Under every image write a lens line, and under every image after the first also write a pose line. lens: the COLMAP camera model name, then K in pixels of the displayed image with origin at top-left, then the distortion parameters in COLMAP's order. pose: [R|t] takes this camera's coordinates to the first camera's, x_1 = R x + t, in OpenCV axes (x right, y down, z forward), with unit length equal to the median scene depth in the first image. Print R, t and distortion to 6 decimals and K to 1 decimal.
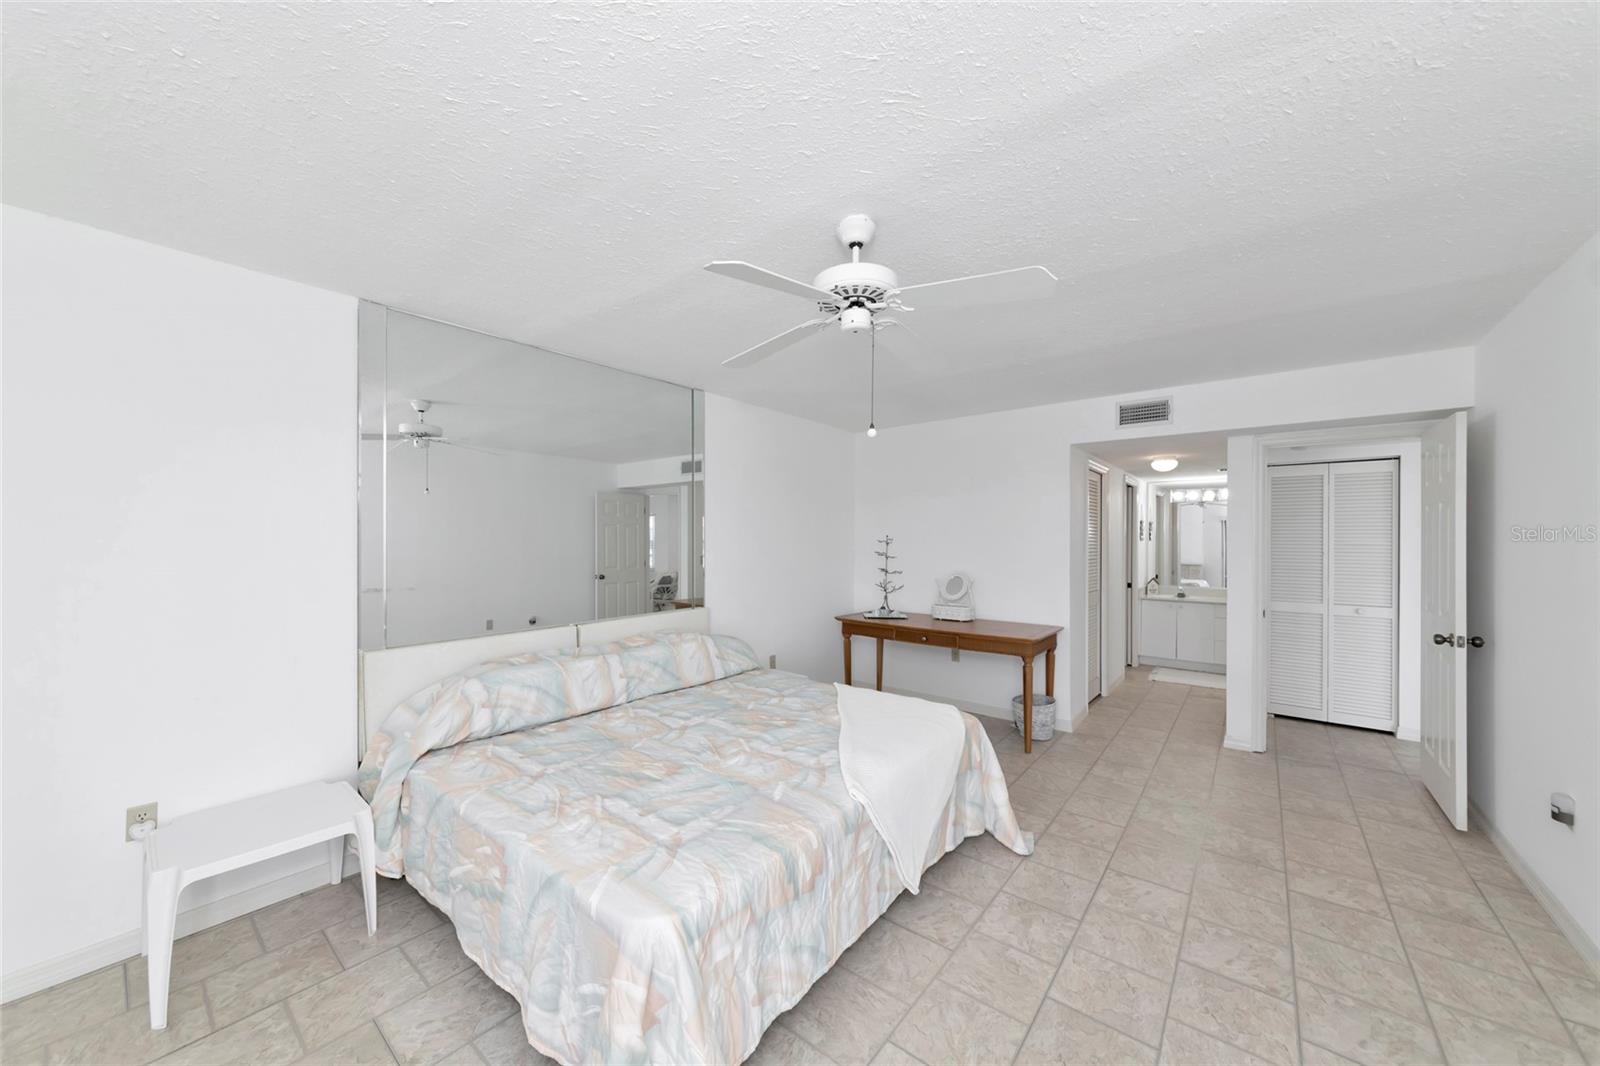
lens RADIAL K [[578.2, 0, 792.3], [0, 578.2, 539.0], [0, 0, 1]] dist [0.000665, 0.000039]
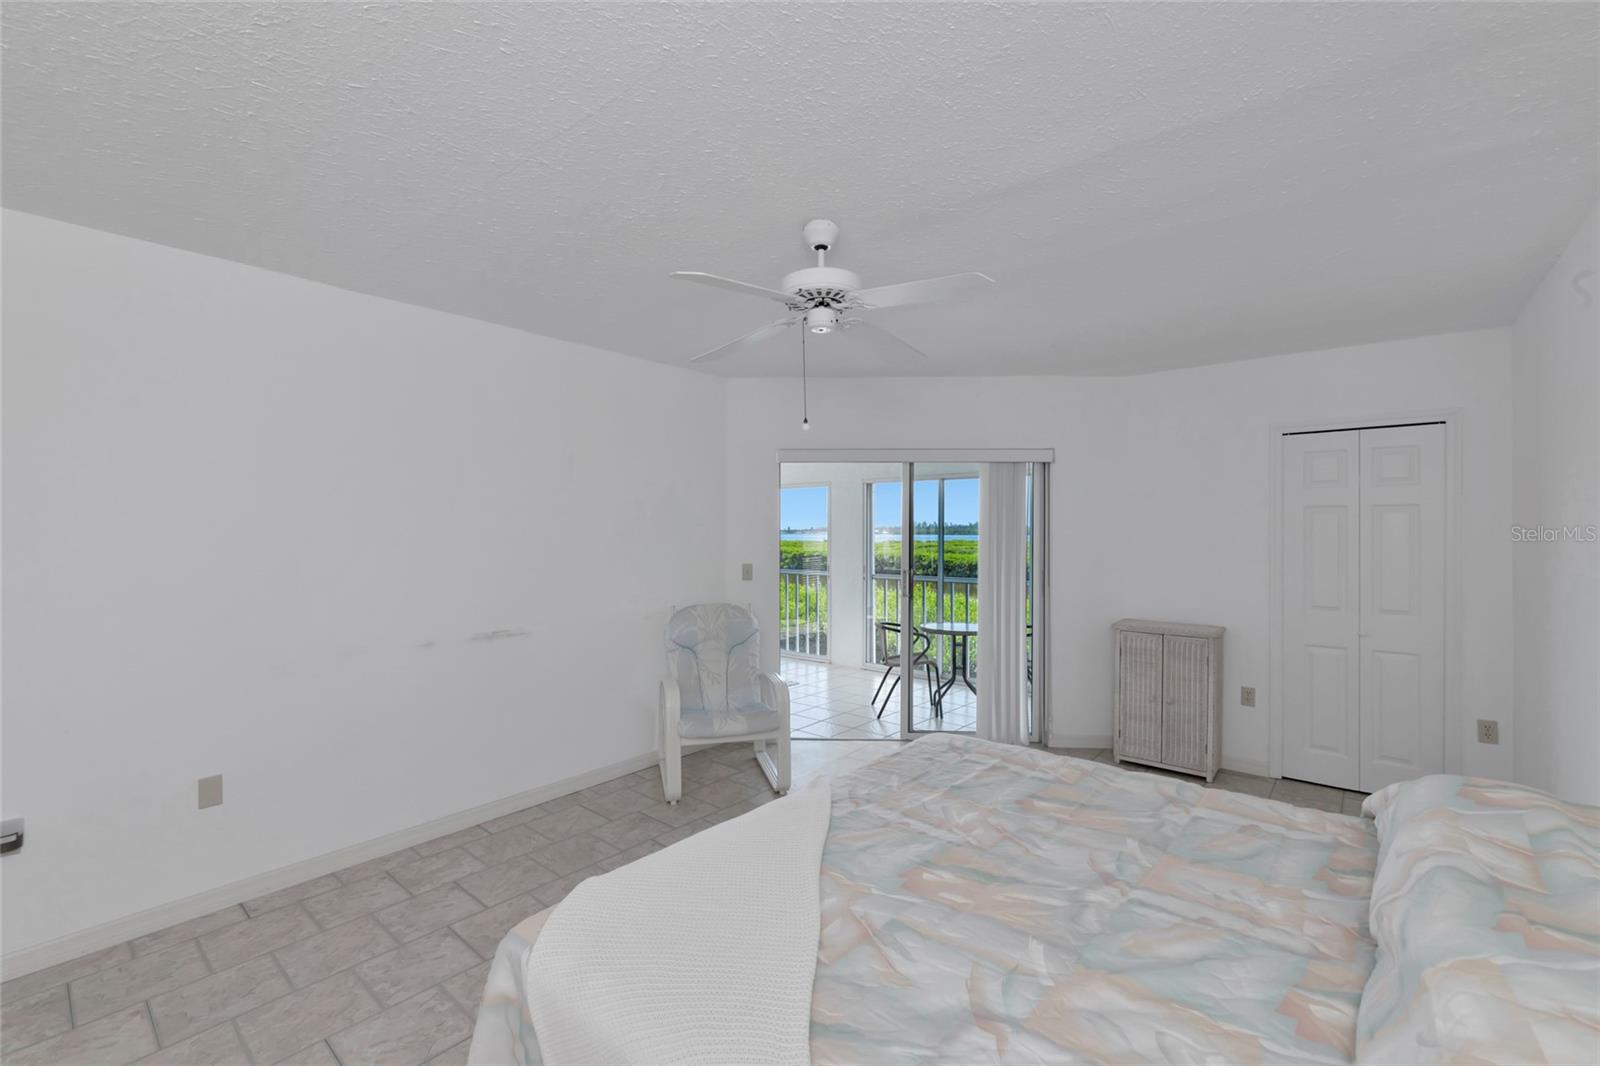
lens RADIAL K [[668.0, 0, 800.0], [0, 668.0, 533.0], [0, 0, 1]] dist [-0.001621, -0.000072]
pose [[-0.999835, -0.006099, 0.017136, 0.102950], [-0.006130, 0.999980, -0.001771, 0.002436], [-0.017125, -0.001876, -0.999852, 1.777261]]
